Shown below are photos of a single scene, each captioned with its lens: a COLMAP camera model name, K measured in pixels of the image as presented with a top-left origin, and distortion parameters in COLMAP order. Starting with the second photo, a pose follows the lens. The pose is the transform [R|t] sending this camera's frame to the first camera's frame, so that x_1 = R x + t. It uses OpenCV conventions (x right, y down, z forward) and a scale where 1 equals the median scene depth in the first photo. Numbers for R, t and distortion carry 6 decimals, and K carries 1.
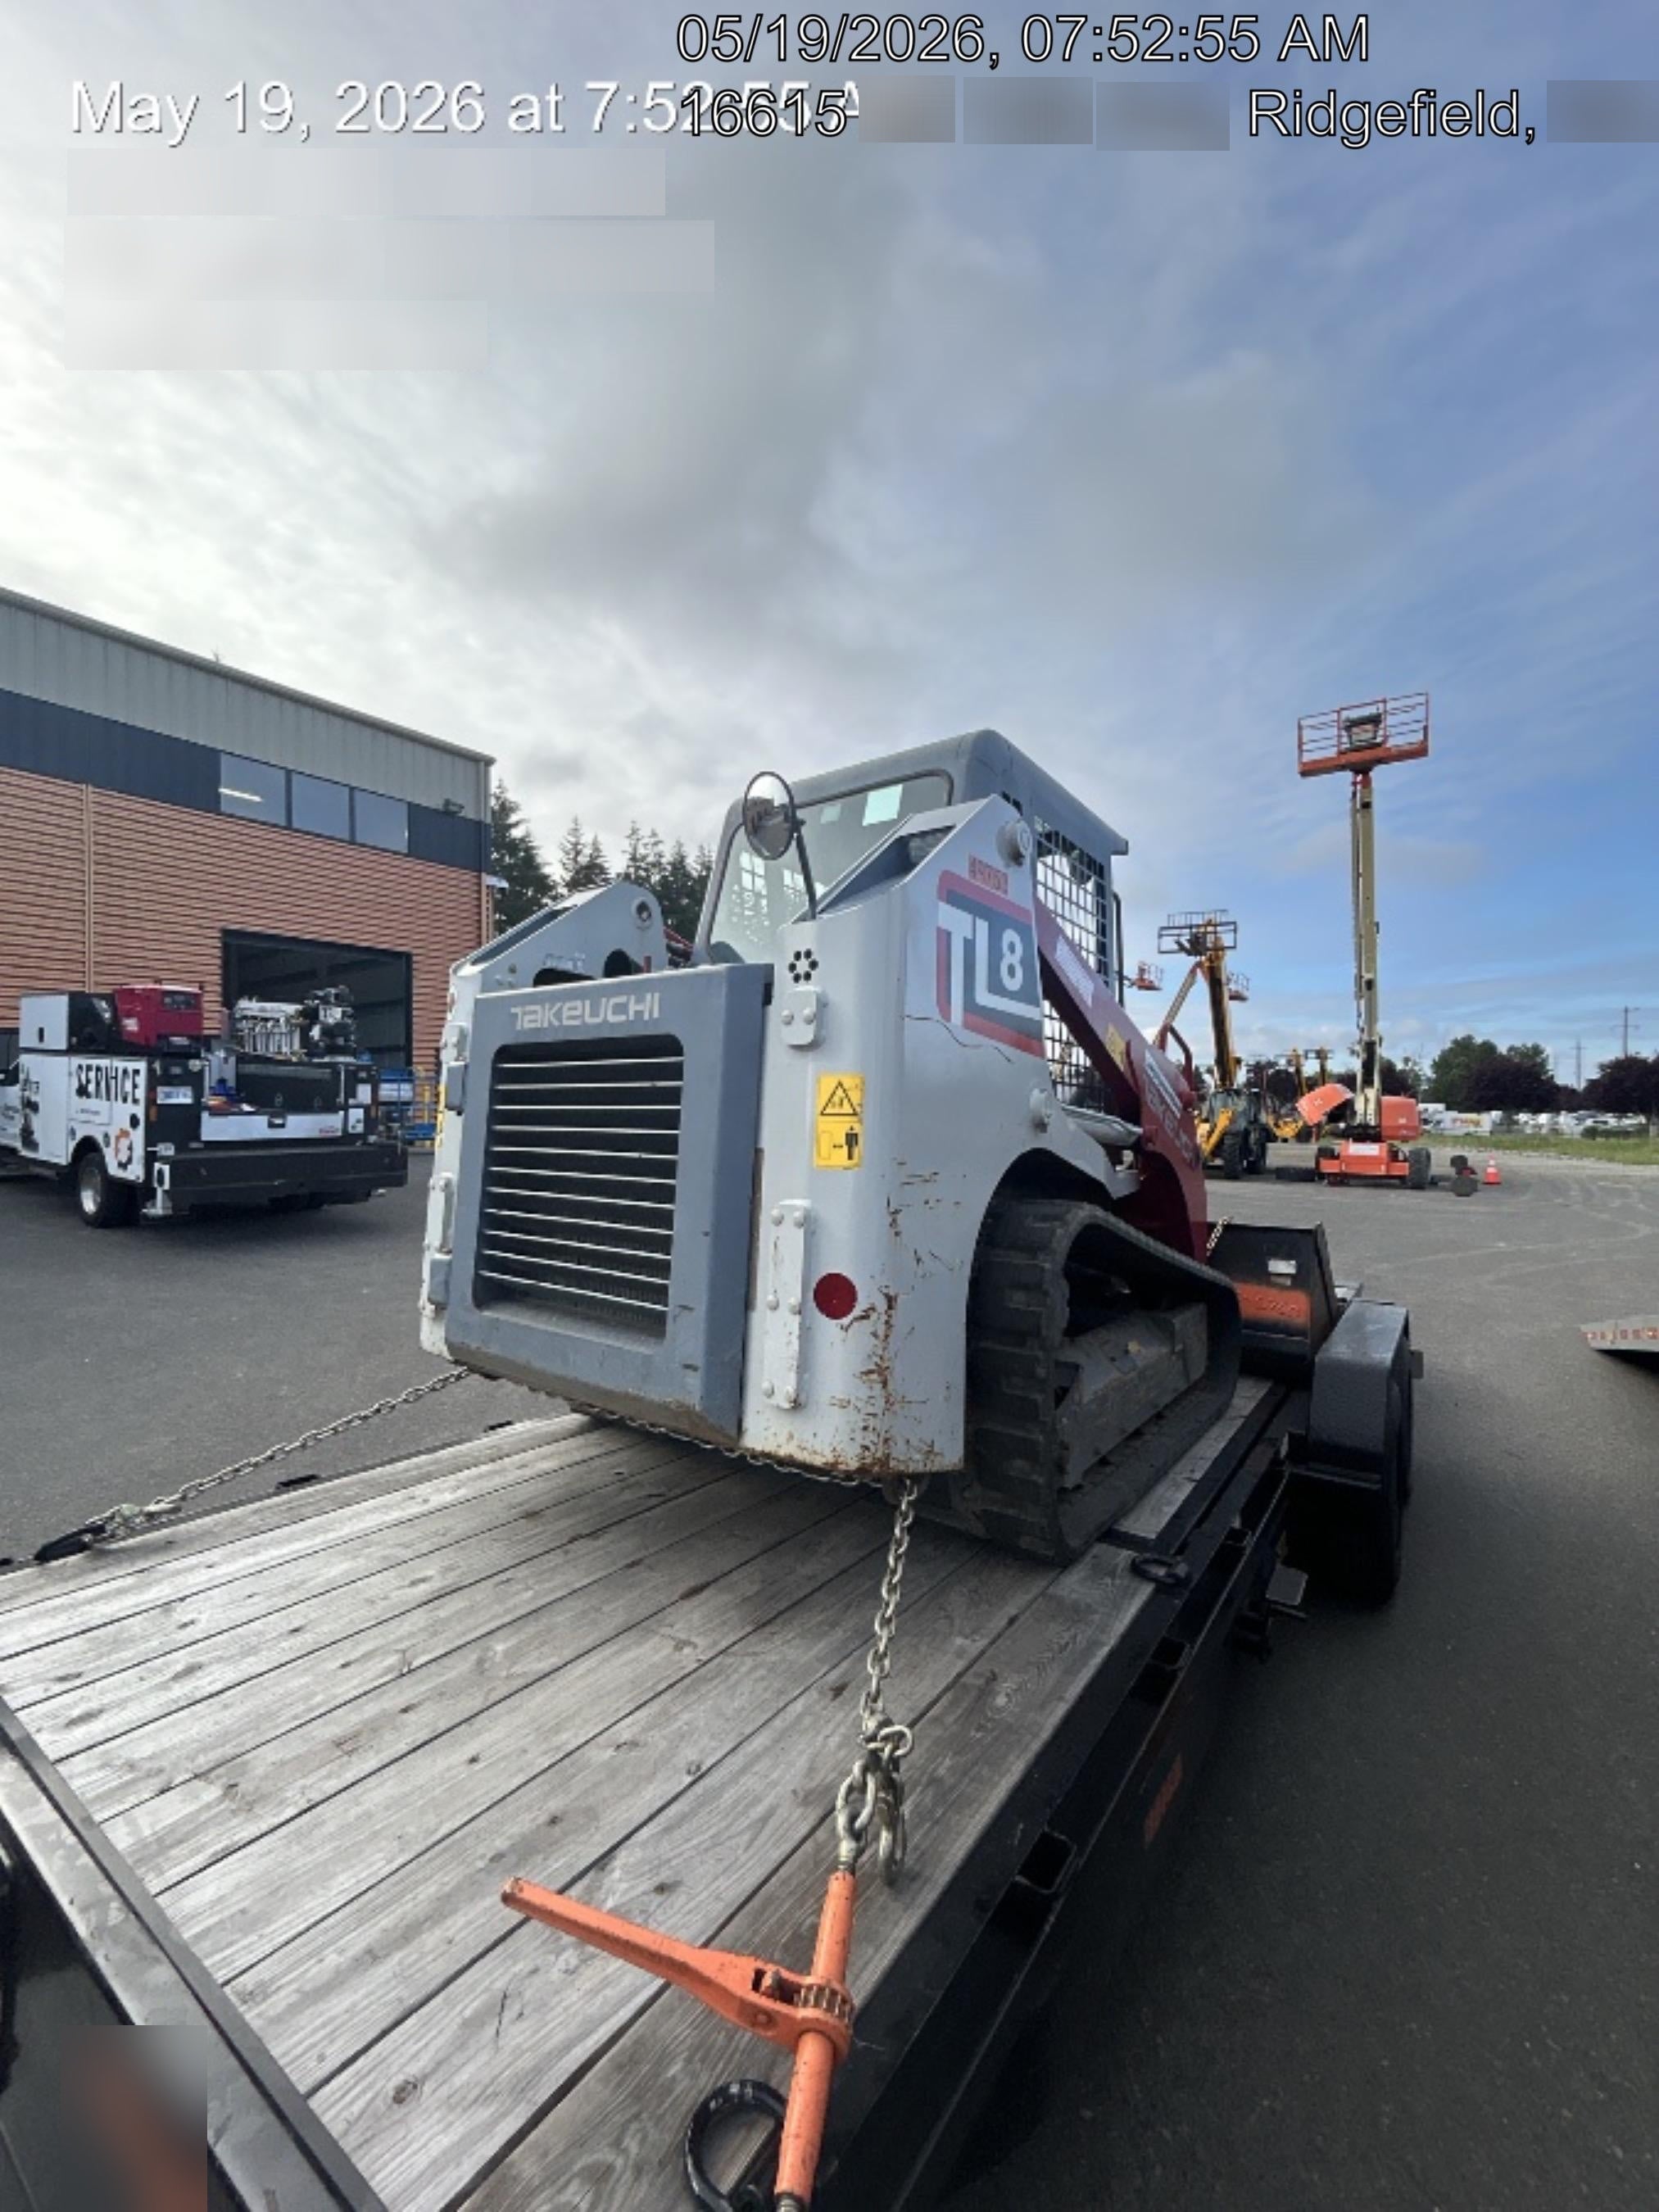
lens RADIAL K [[889.0, 0, 828.1], [0, 889.0, 1121.1], [0, 0, 1]] dist [0.002415, 0.000150]
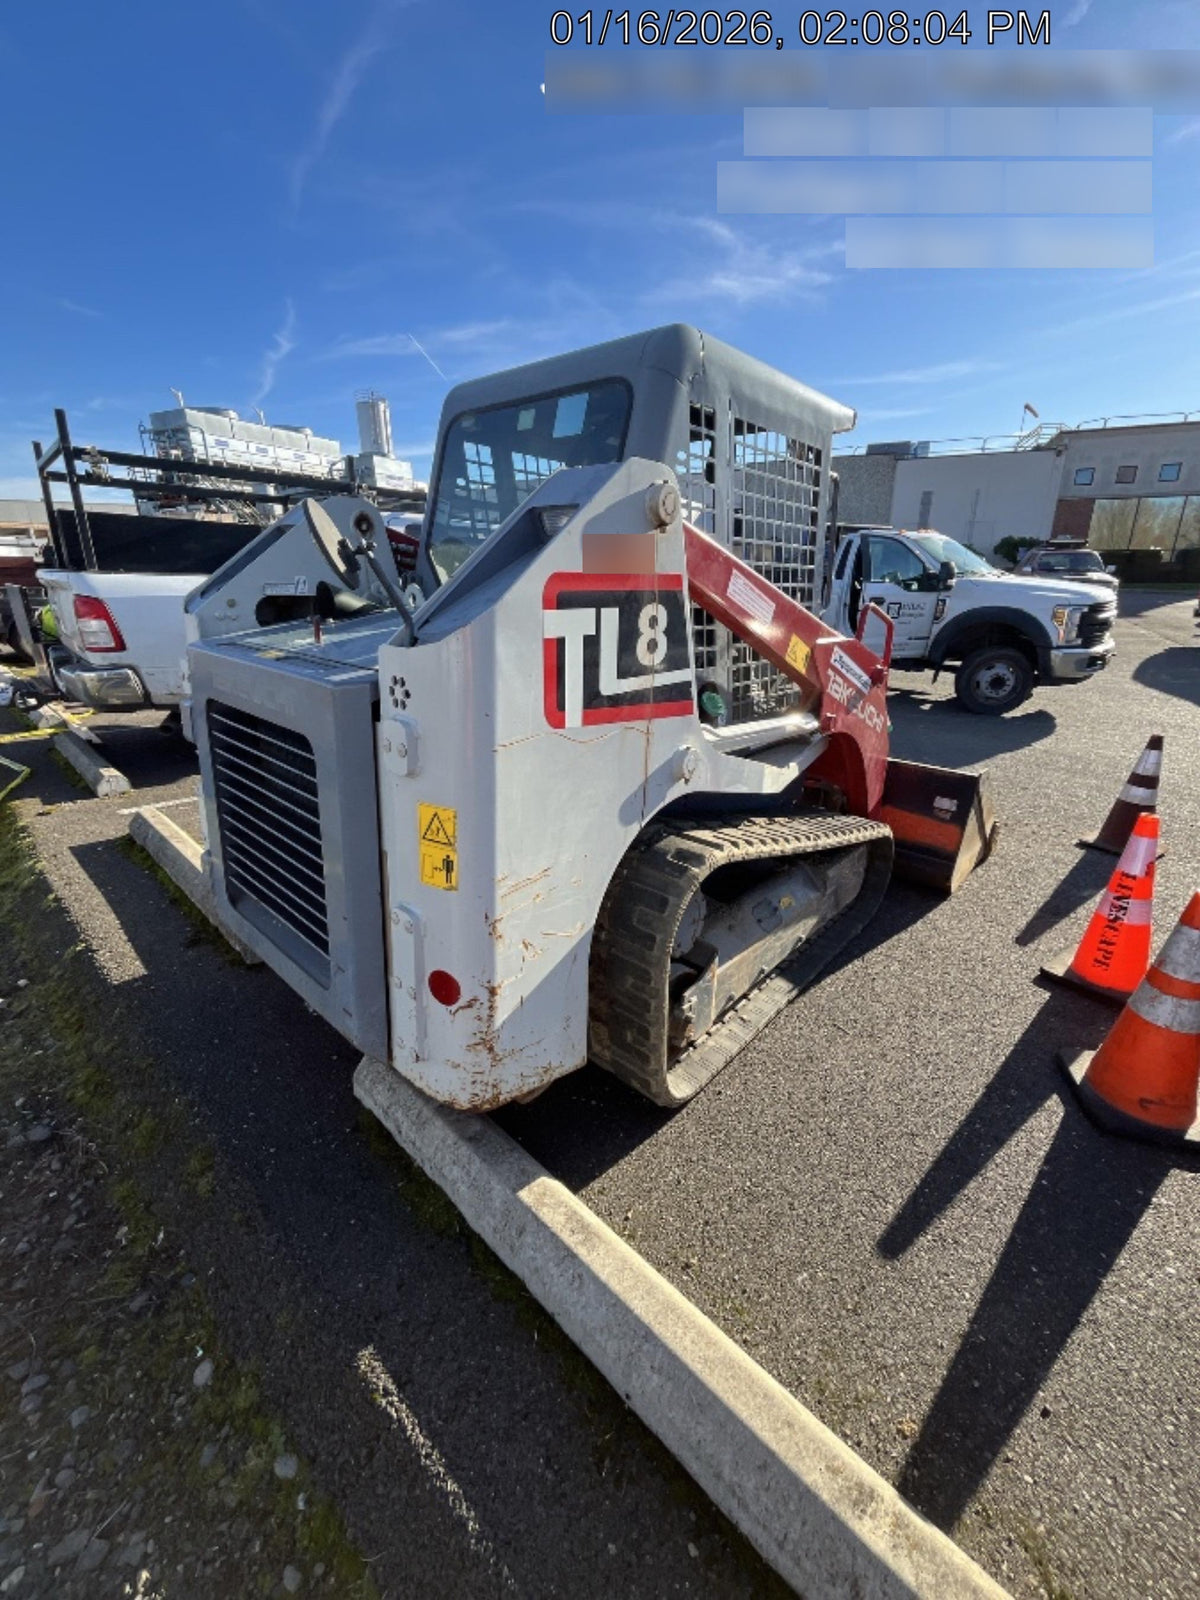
lens RADIAL K [[643.0, 0, 599.0], [0, 643.0, 810.9], [0, 0, 1]] dist [0.002415, 0.000150]
pose [[0.995369, 0.034074, -0.089885, 0.265516], [-0.000396, 0.936514, 0.350631, -0.303107], [0.096126, -0.348971, 0.932190, 0.294484]]
